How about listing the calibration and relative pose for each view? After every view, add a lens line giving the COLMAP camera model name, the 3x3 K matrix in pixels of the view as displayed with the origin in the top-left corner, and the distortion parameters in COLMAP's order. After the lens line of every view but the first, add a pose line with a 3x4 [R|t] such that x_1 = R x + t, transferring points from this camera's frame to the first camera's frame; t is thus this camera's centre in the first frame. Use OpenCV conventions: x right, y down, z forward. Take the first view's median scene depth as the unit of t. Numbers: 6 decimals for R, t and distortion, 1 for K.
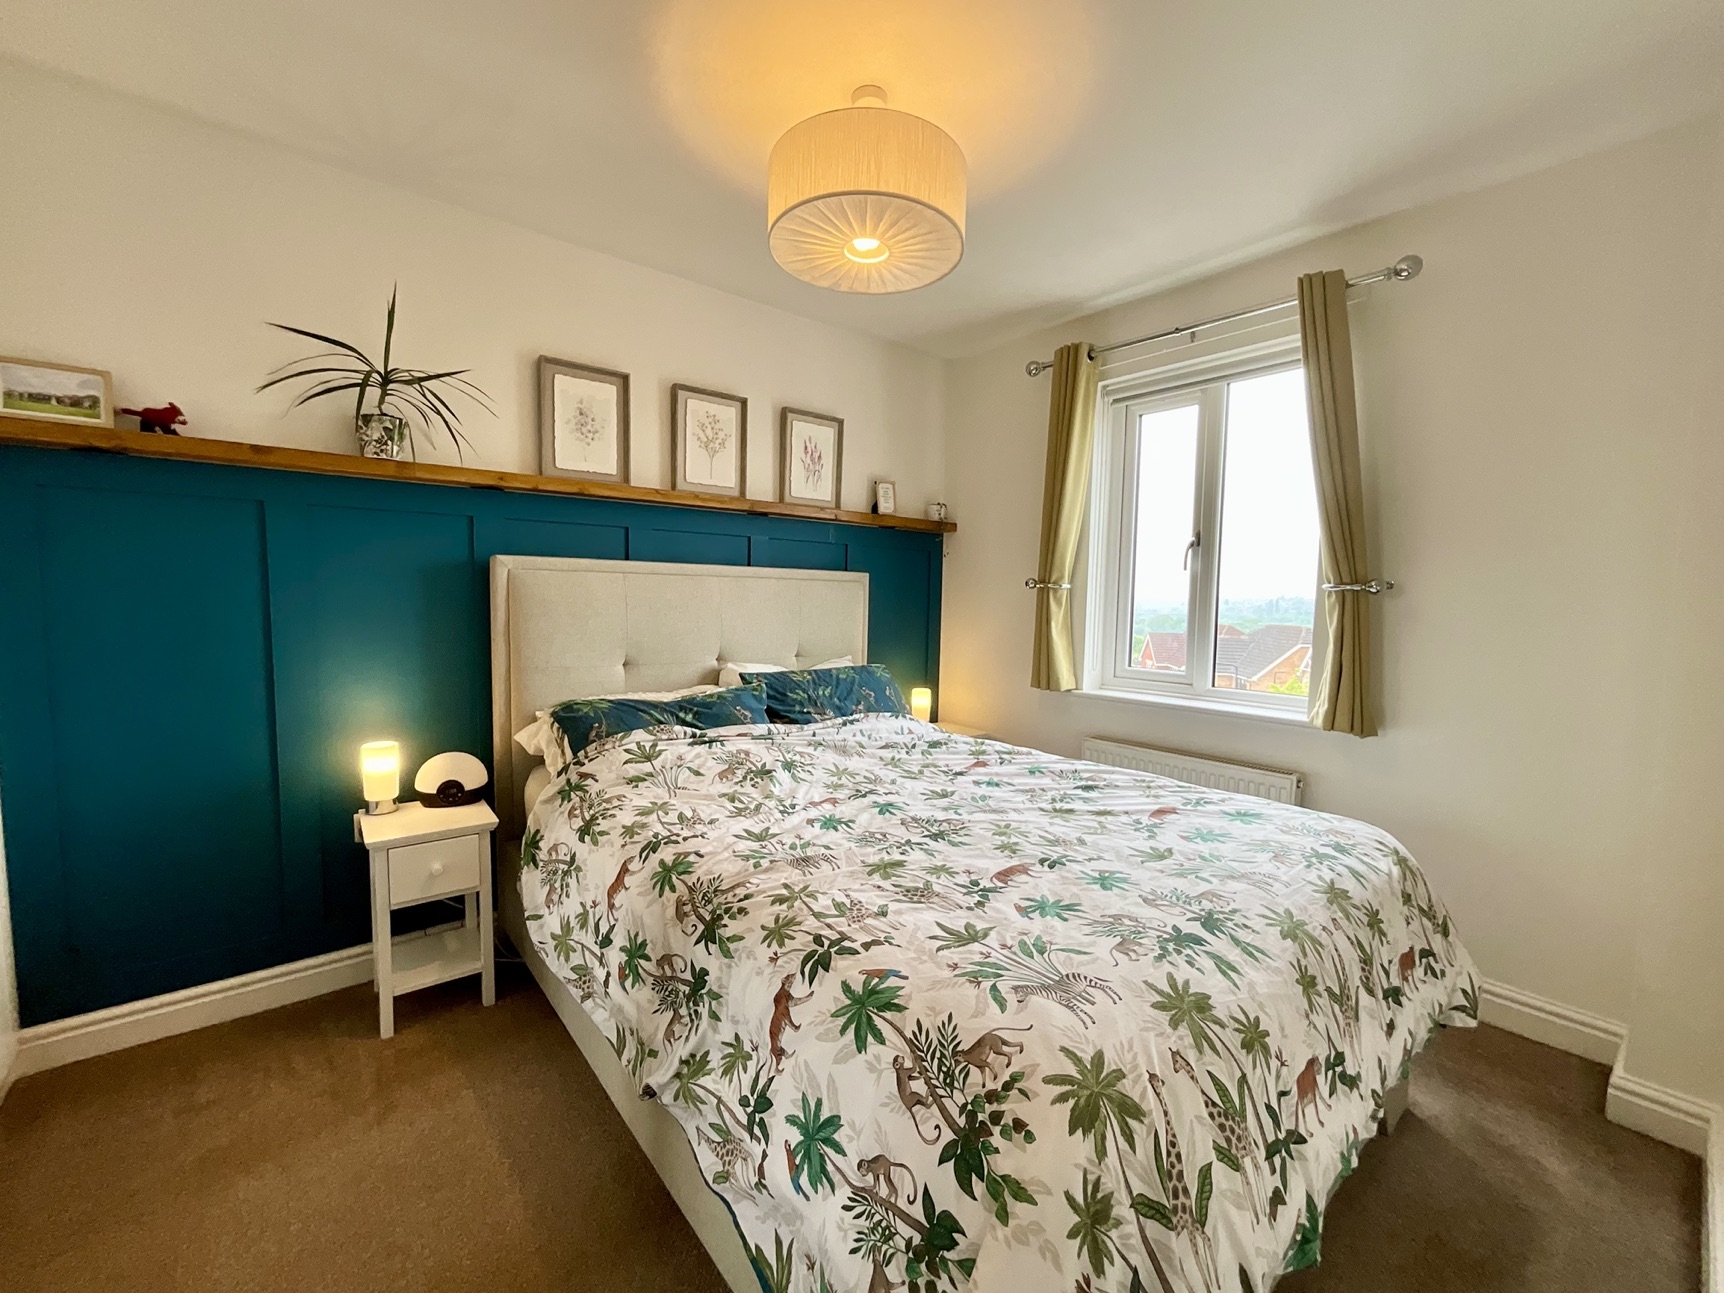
lens RADIAL K [[681.8, 0, 862.0], [0, 681.8, 646.5], [0, 0, 1]] dist [-0.000315, 0.000155]
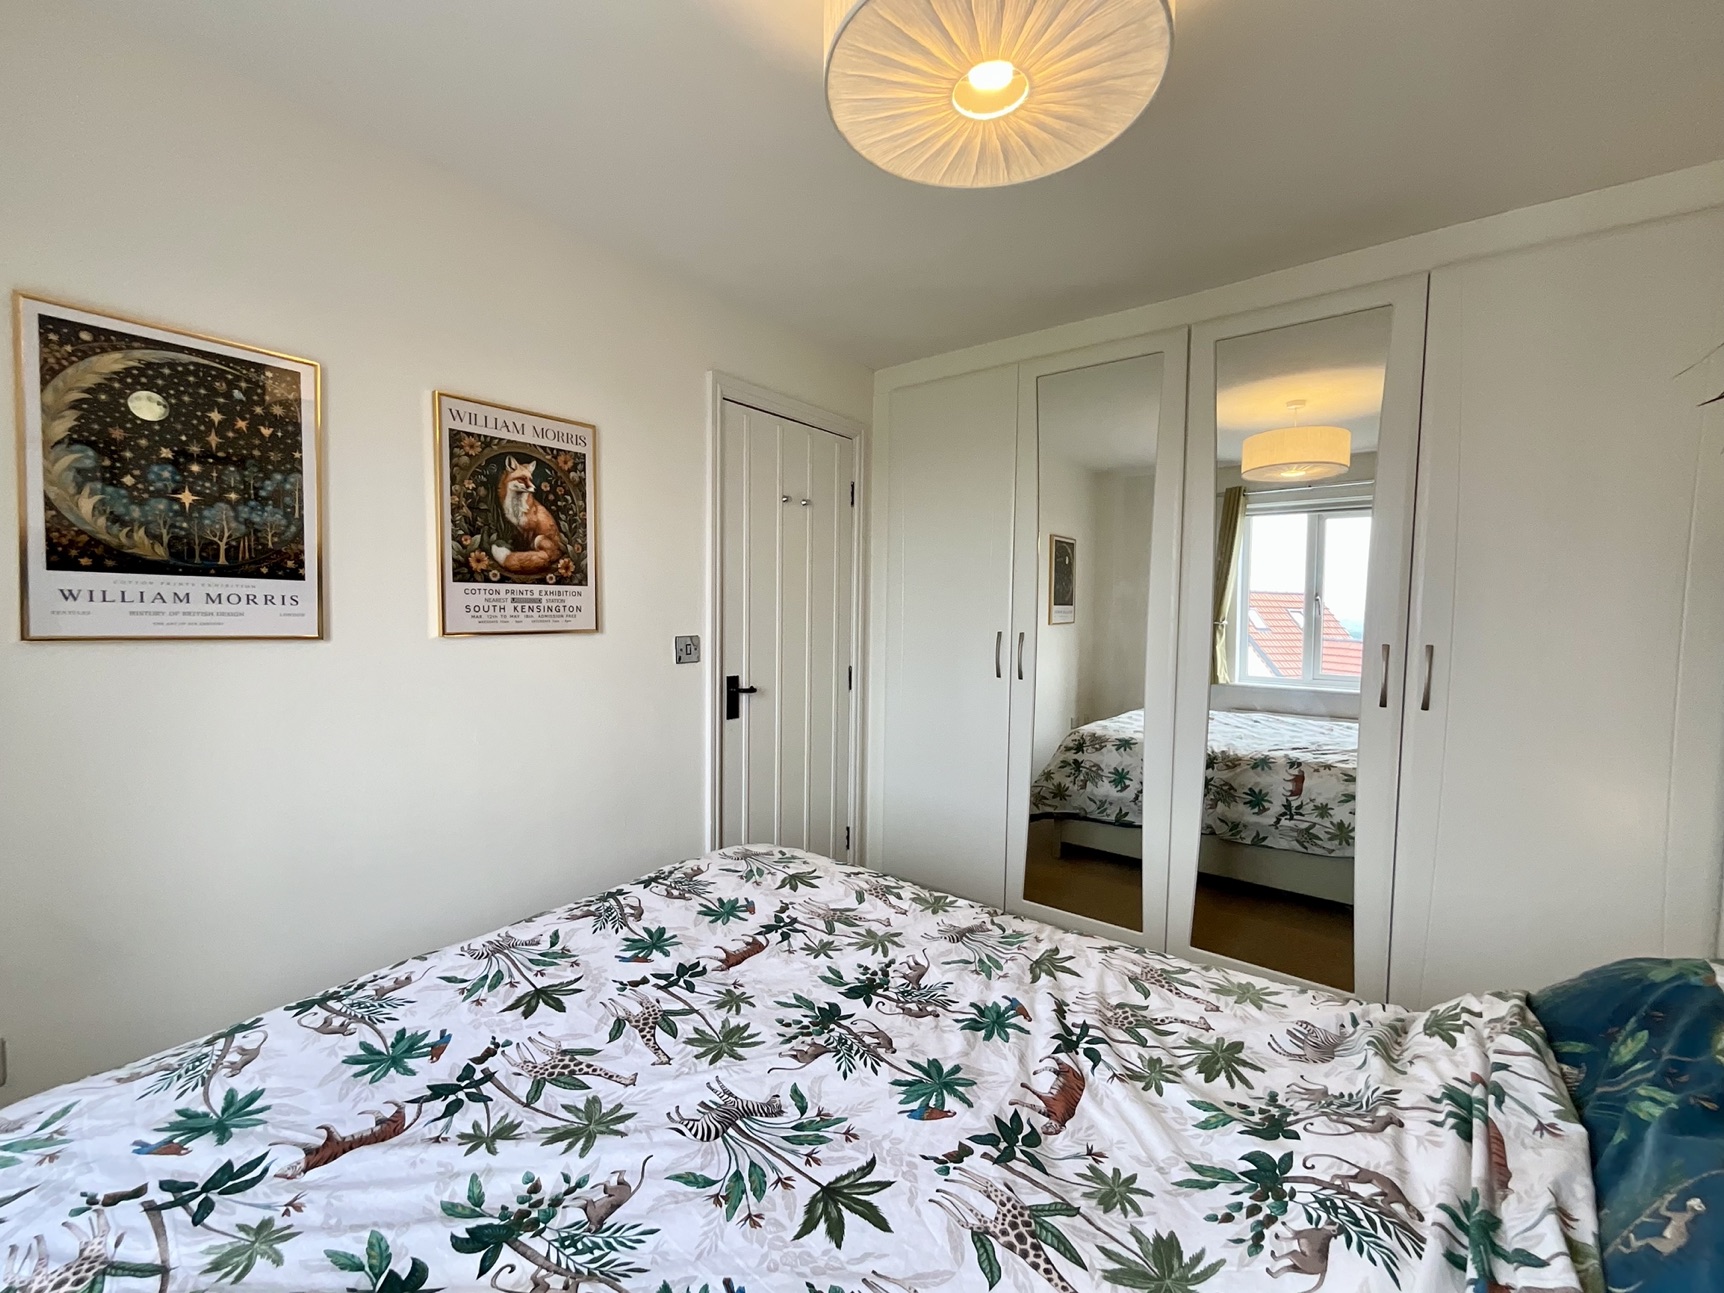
lens RADIAL K [[696.4, 0, 862.0], [0, 696.4, 646.5], [0, 0, 1]] dist [-0.002319, 0.000181]
pose [[-0.975513, -0.018643, -0.219148, 0.191710], [-0.044682, 0.992421, 0.114473, -0.136141], [0.215353, 0.121462, -0.968953, 1.310534]]
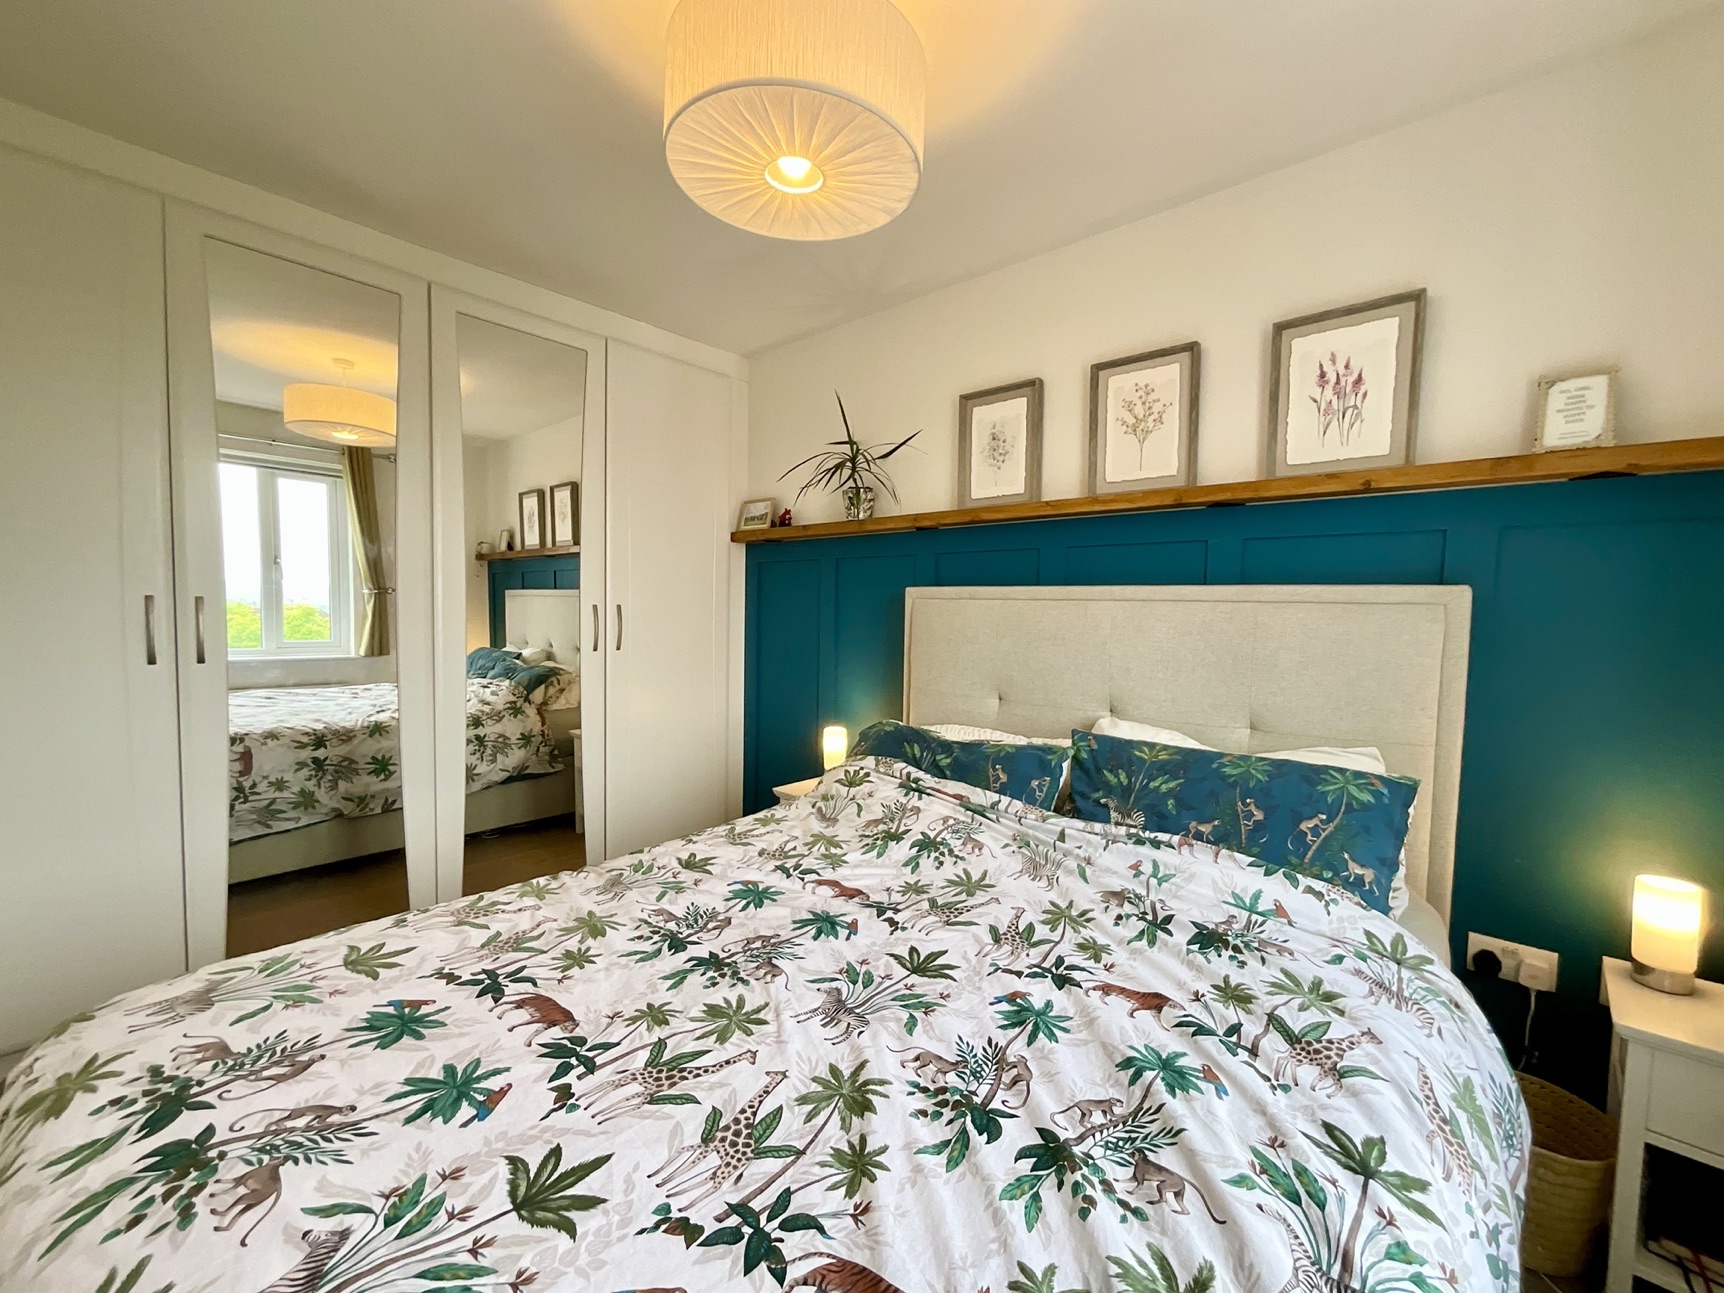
lens RADIAL K [[697.7, 0, 862.0], [0, 697.7, 646.5], [0, 0, 1]] dist [0.000768, 0.000002]
pose [[0.157322, 0.039228, -0.986768, 0.663864], [-0.095338, 0.995147, 0.024361, -0.060589], [0.982935, 0.090244, 0.160299, 0.808204]]
